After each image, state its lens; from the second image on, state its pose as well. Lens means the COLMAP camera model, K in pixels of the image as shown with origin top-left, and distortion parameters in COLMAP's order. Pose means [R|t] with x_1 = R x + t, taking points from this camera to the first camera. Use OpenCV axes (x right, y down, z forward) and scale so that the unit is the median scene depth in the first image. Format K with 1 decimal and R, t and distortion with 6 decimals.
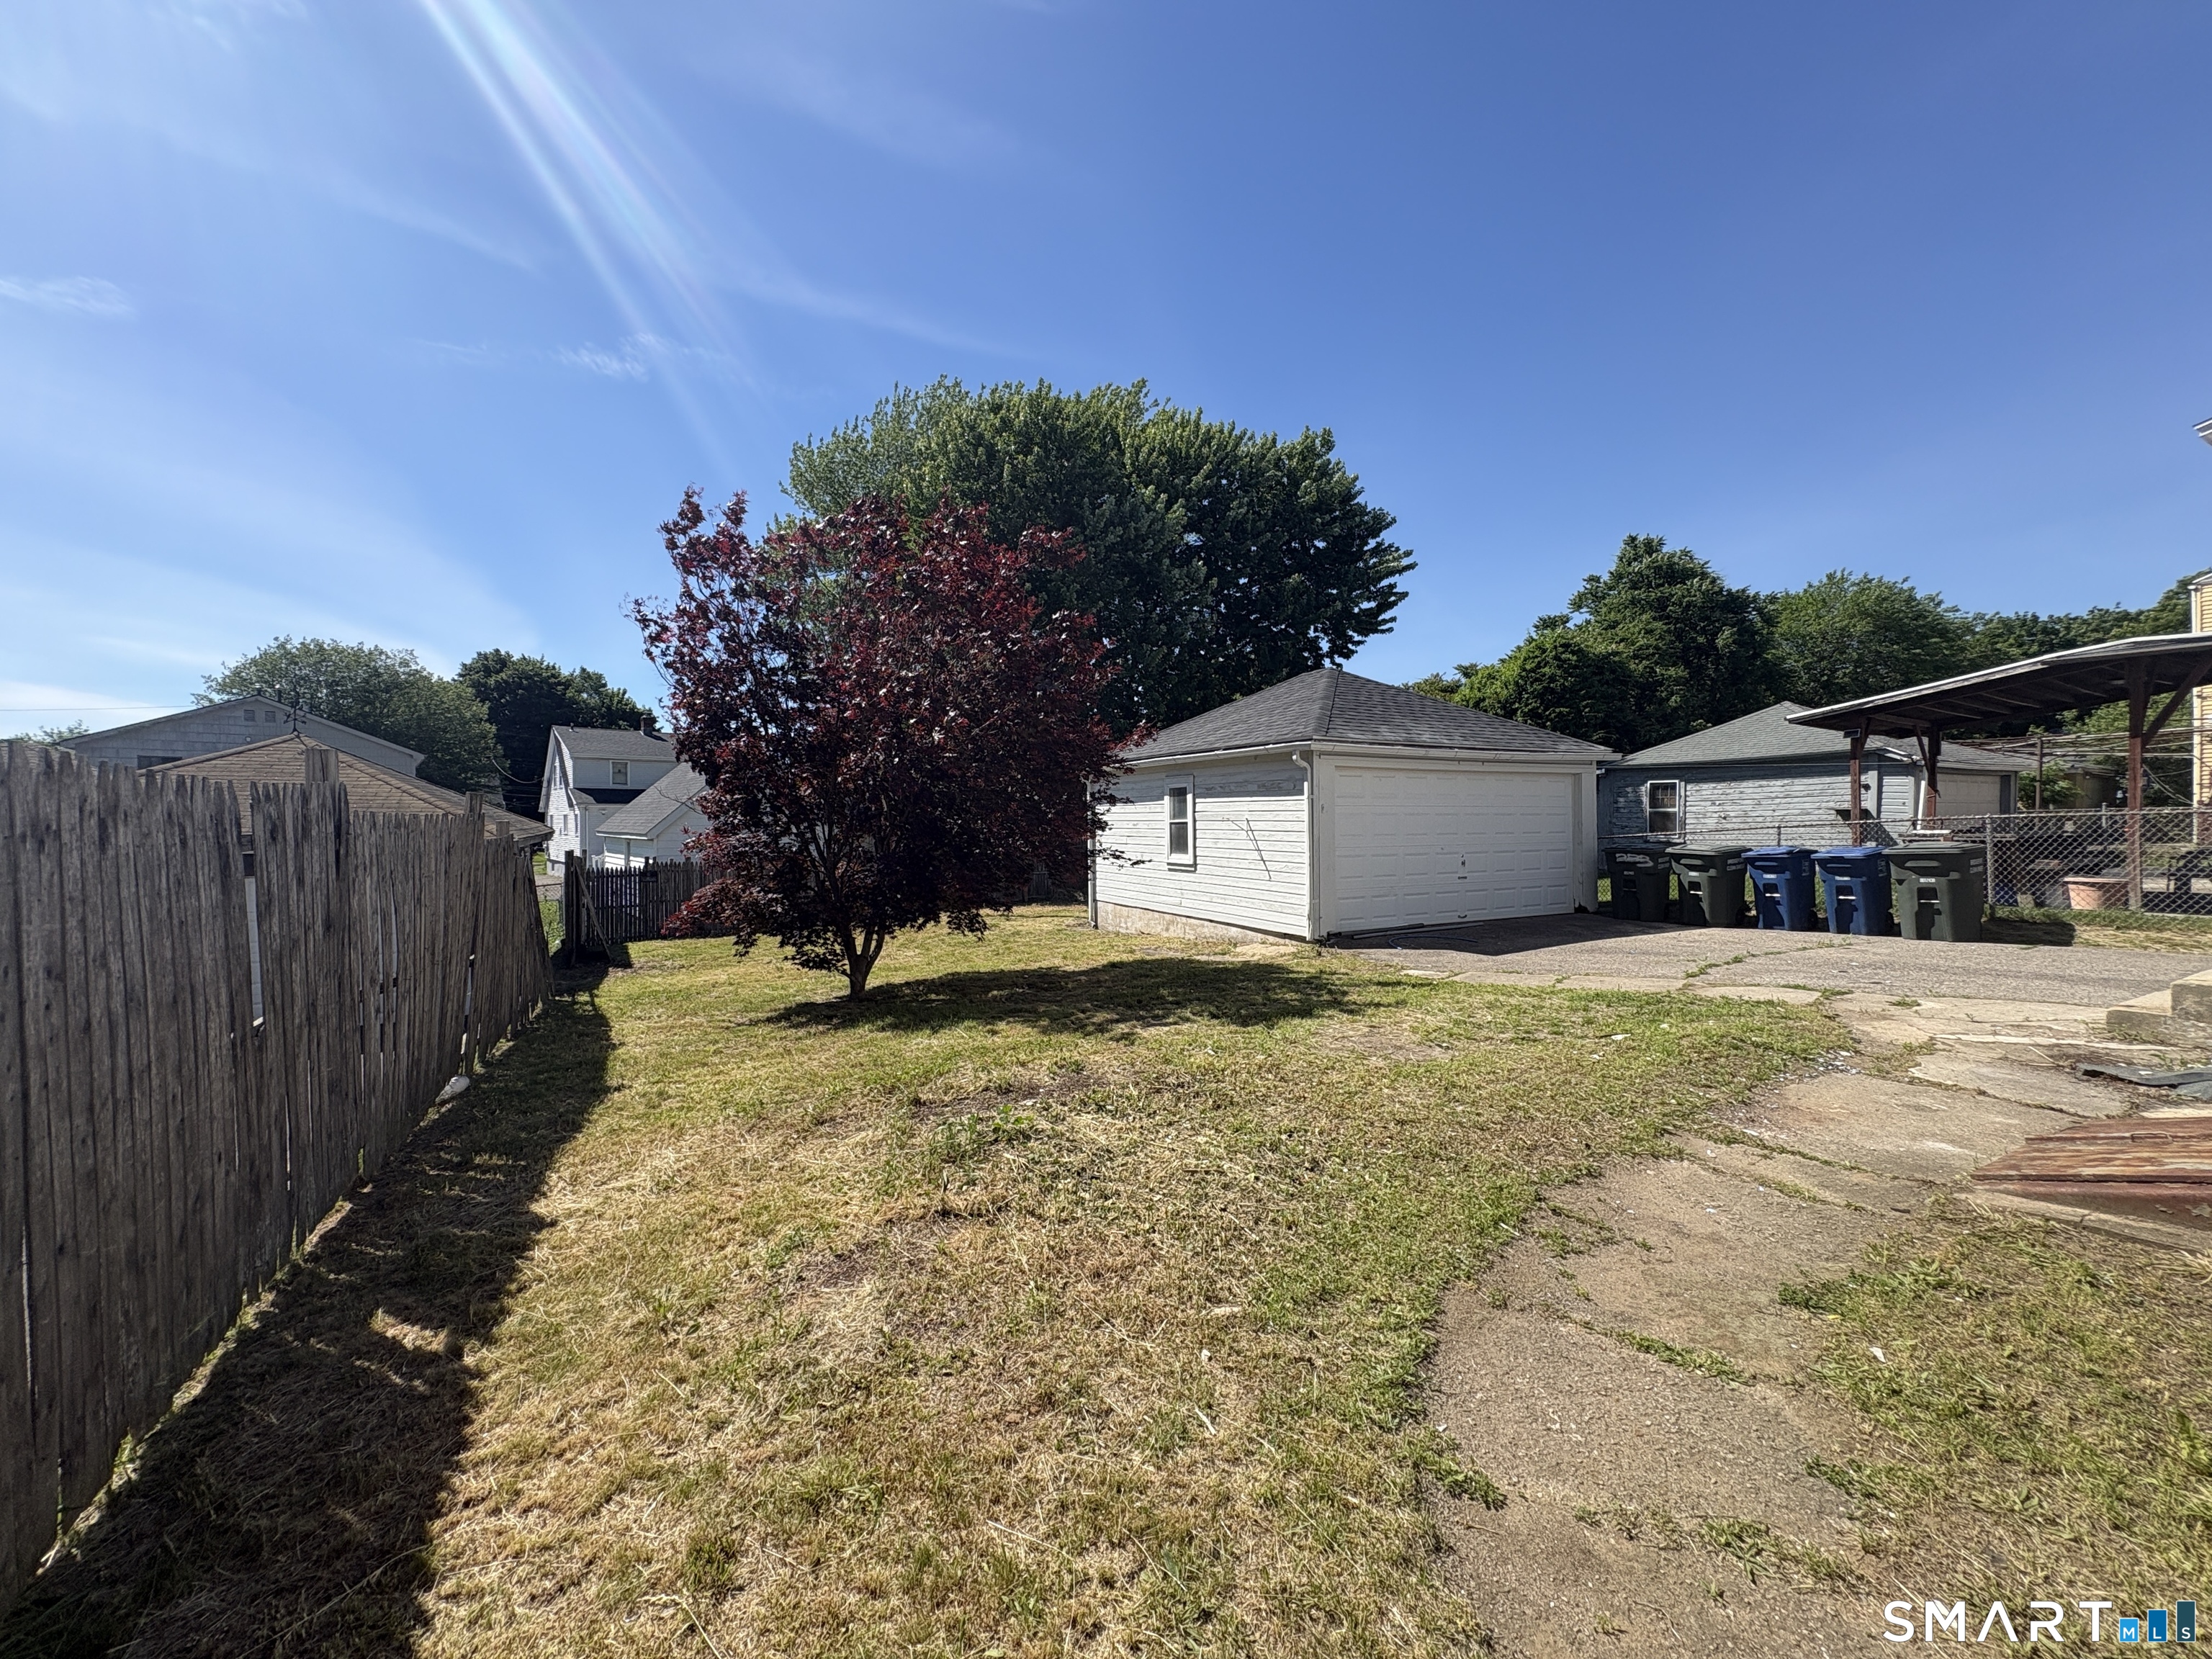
lens RADIAL K [[883.8, 0, 1106.0], [0, 883.8, 829.5], [0, 0, 1]] dist [0.001902, 0.000375]
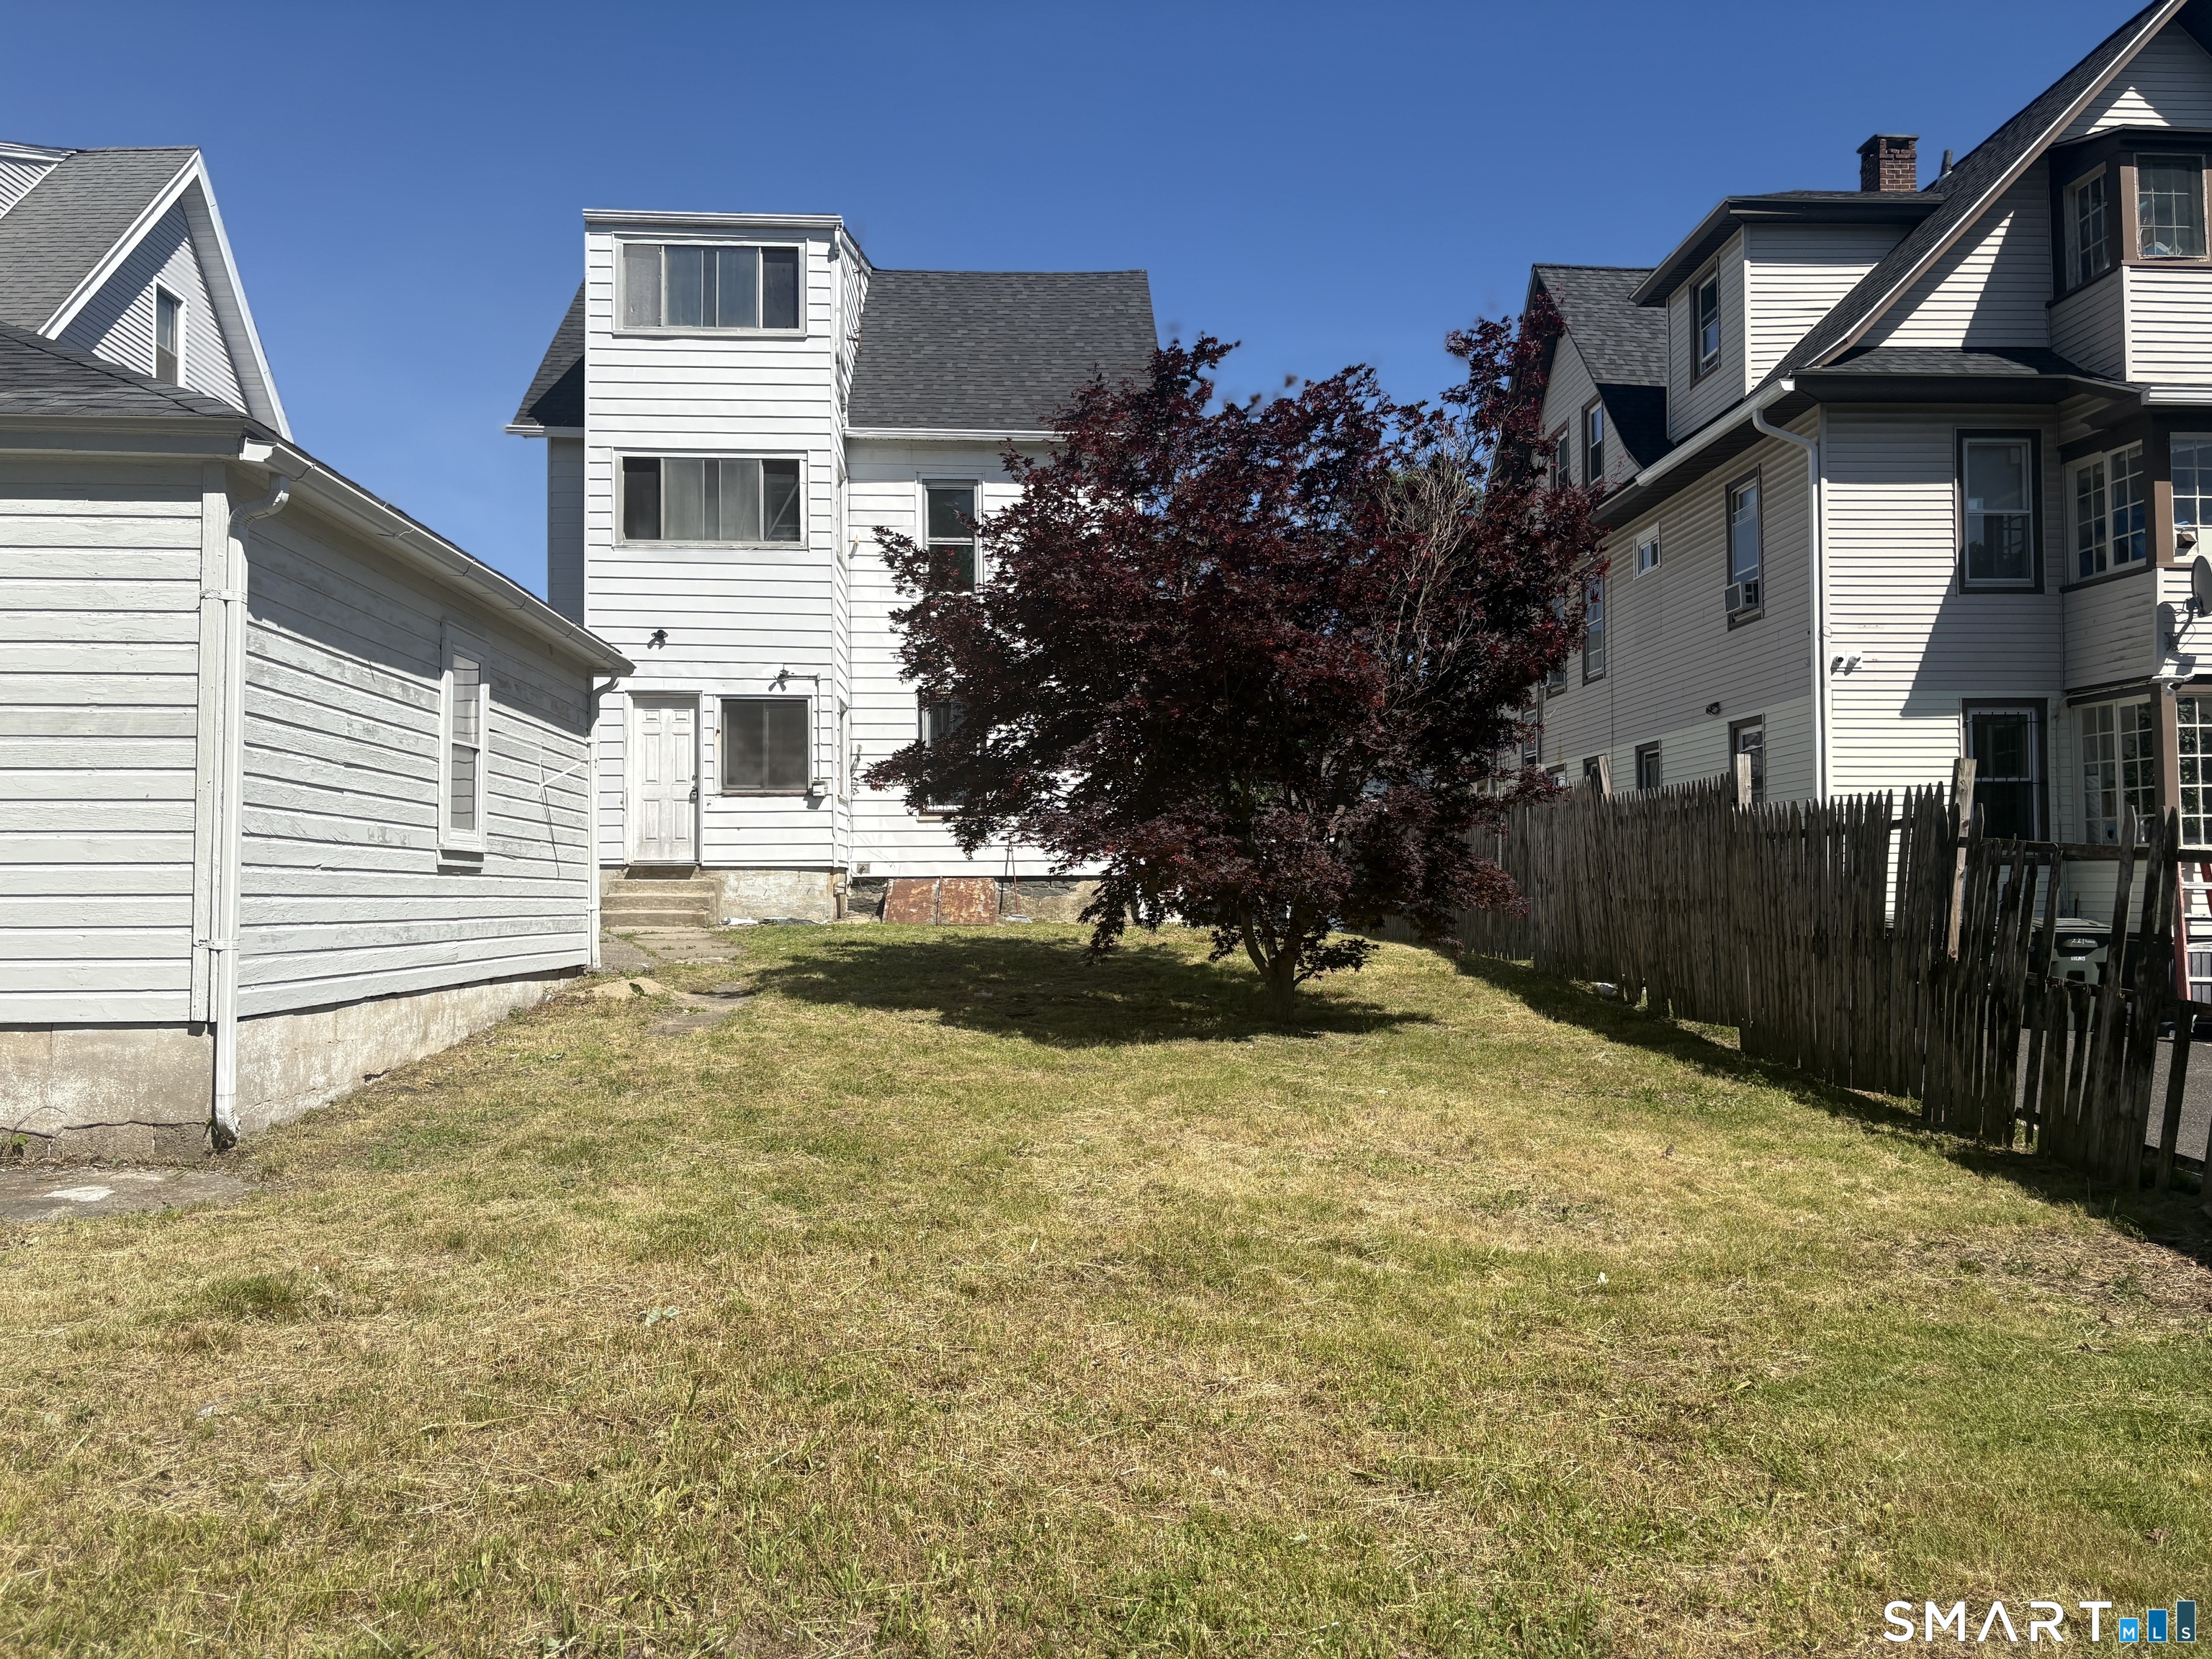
lens RADIAL K [[1677.5, 0, 1097.7], [0, 1677.5, 846.6], [0, 0, 1]] dist [0.018220, 0.002078]
pose [[-0.908584, 0.021671, 0.417140, -0.476982], [0.013721, 0.999663, -0.022047, 0.055610], [-0.417477, -0.014308, -0.908575, 1.535233]]
